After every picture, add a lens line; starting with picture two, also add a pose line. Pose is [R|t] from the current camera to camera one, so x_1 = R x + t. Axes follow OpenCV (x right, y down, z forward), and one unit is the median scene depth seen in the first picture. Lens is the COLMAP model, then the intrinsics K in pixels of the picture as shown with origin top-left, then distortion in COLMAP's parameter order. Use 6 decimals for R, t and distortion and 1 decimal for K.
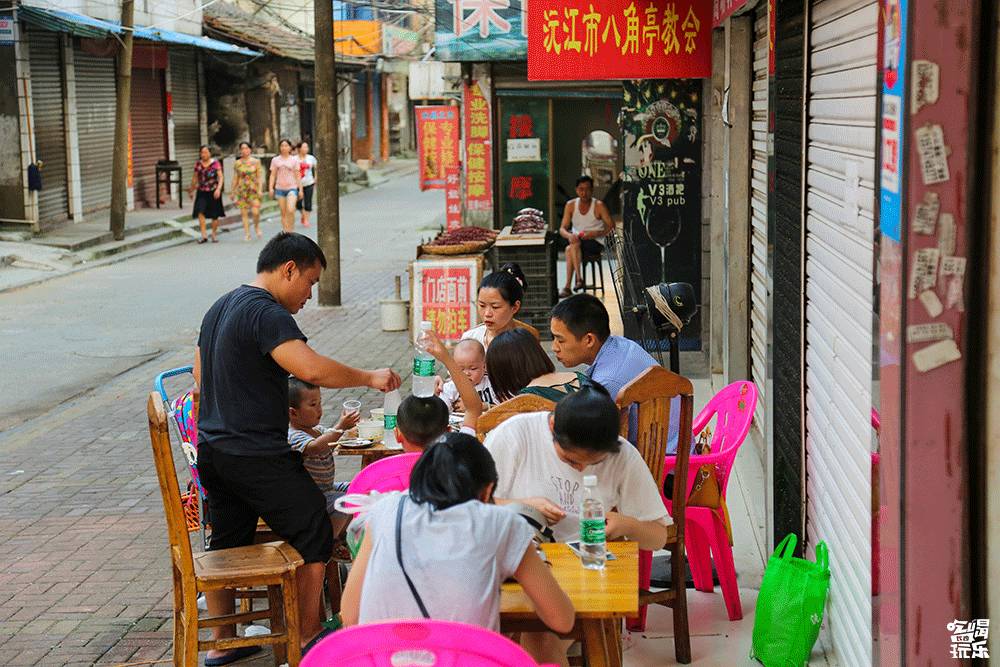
lens RADIAL K [[1308.0, 0, 499.4], [0, 1308.0, 354.8], [0, 0, 1]] dist [0.036852, 0.091178]
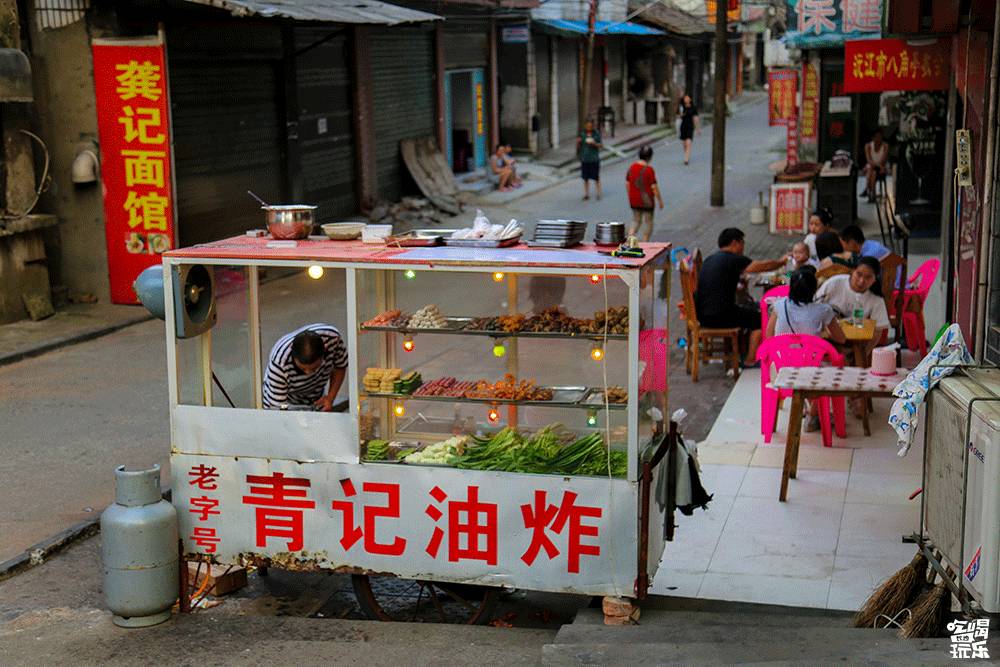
lens RADIAL K [[1308.0, 0, 499.4], [0, 1308.0, 354.8], [0, 0, 1]] dist [0.036852, 0.091178]
pose [[0.973962, 0.040398, -0.223083, -0.015782], [-0.016224, 0.993893, 0.109151, -0.024517], [0.226130, -0.102690, 0.968669, -0.657779]]
